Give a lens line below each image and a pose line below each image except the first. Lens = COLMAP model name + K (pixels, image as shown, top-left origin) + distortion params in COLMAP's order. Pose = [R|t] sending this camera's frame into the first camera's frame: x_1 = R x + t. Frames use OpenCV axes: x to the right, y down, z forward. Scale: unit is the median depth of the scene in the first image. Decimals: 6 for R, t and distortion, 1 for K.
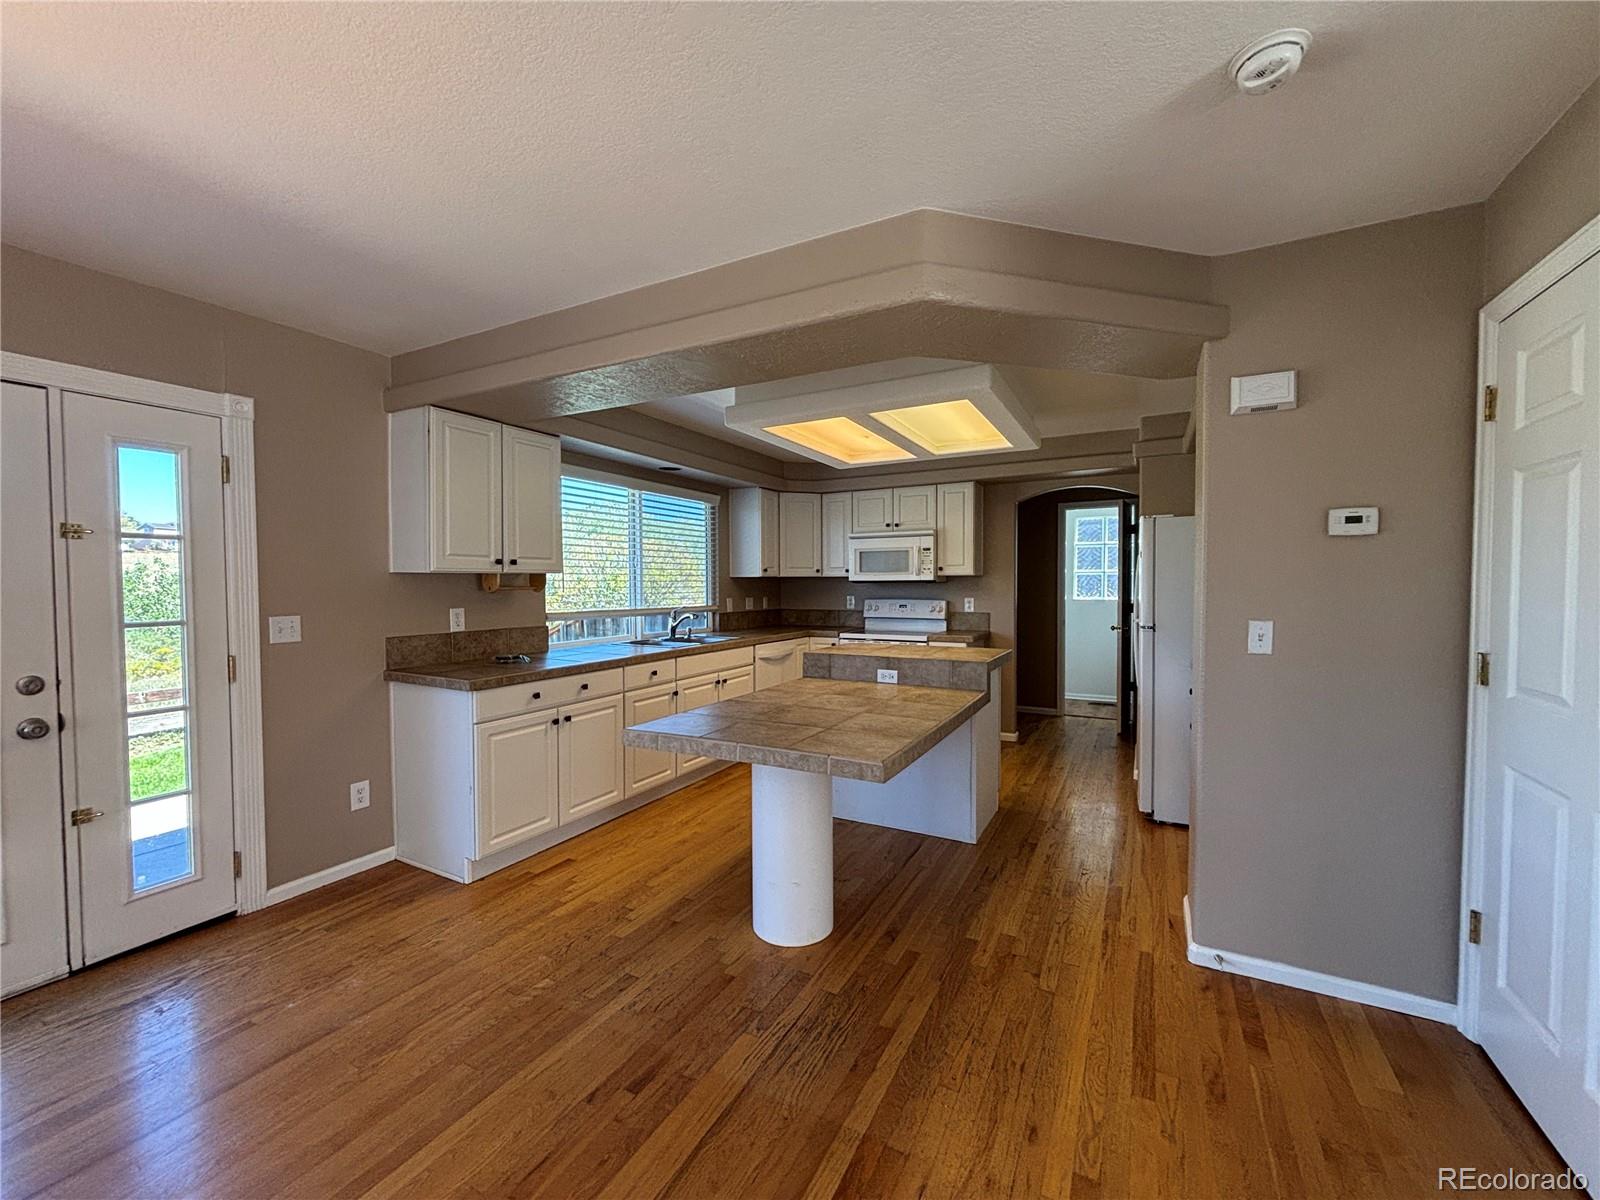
lens RADIAL K [[647.5, 0, 795.0], [0, 647.5, 596.5], [0, 0, 1]] dist [0.000874, -0.001134]
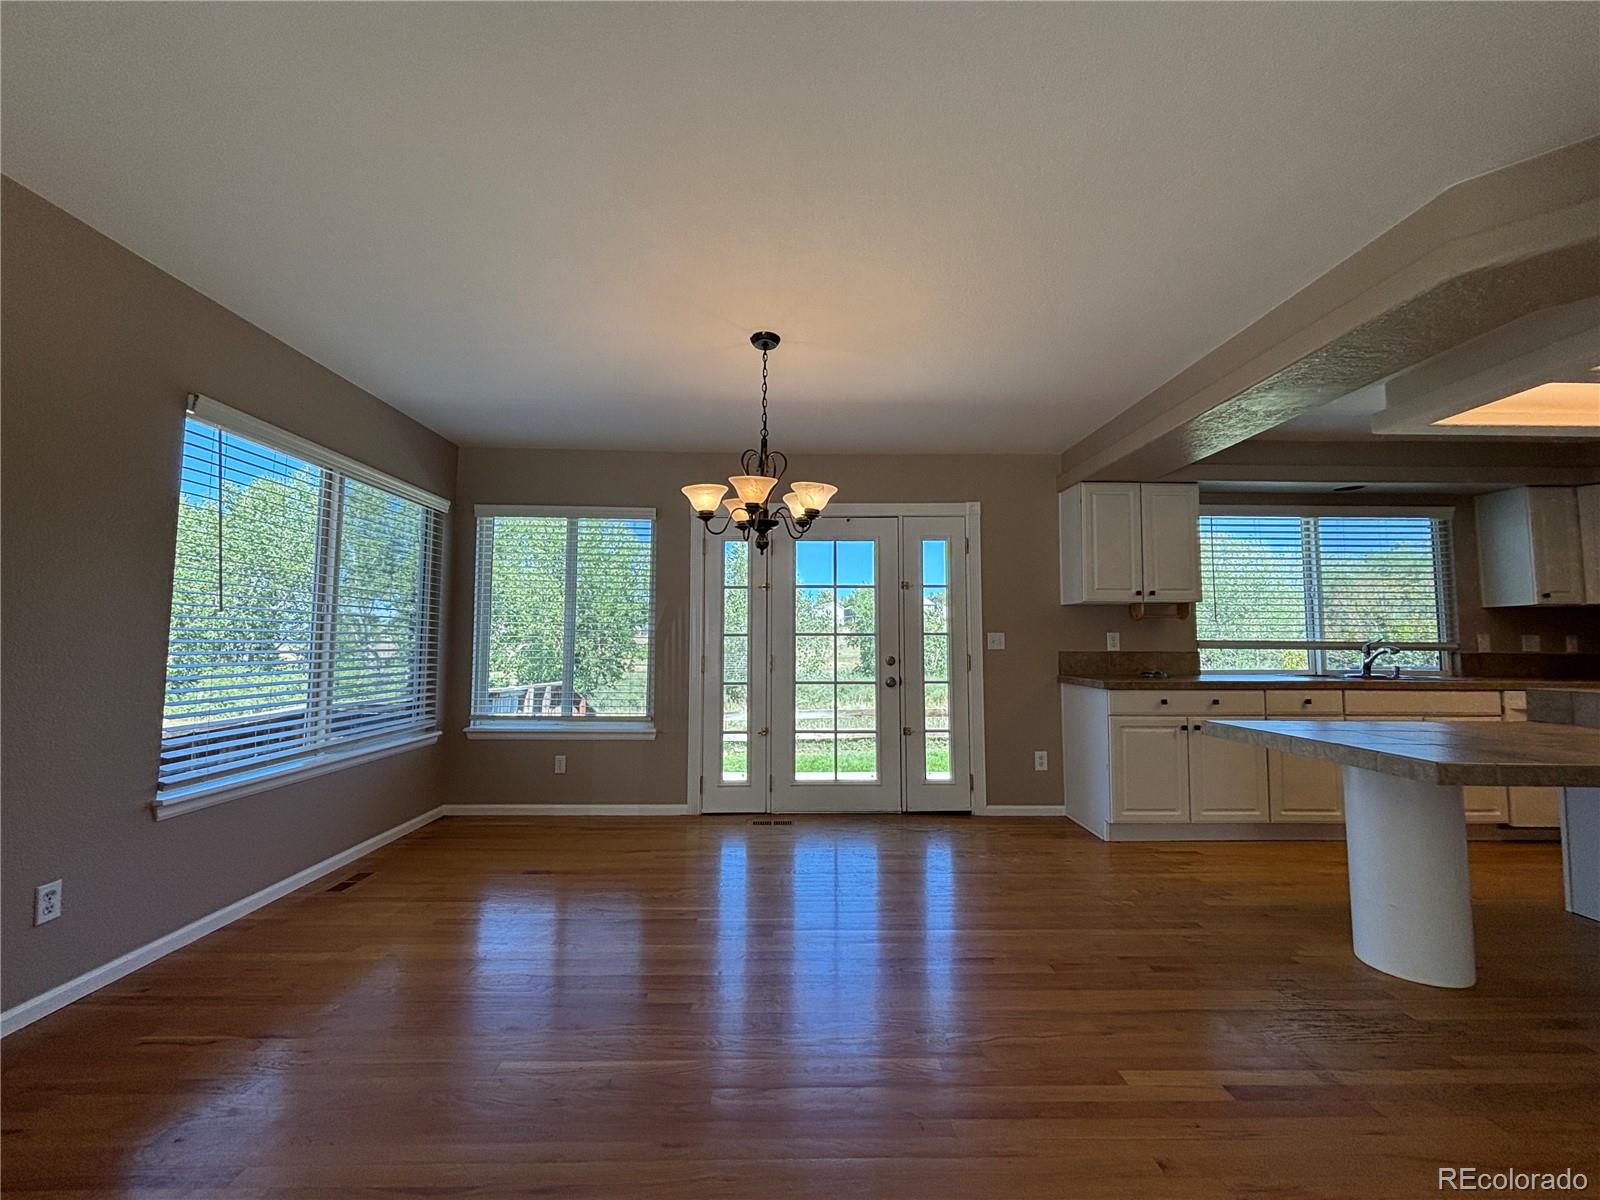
lens RADIAL K [[647.5, 0, 800.3], [0, 647.5, 599.0], [0, 0, 1]] dist [0.000874, -0.001134]
pose [[0.489009, -0.053496, -0.870637, 0.306857], [-0.024947, 0.996852, -0.075264, 0.067231], [0.871922, 0.058525, 0.486135, -0.166240]]
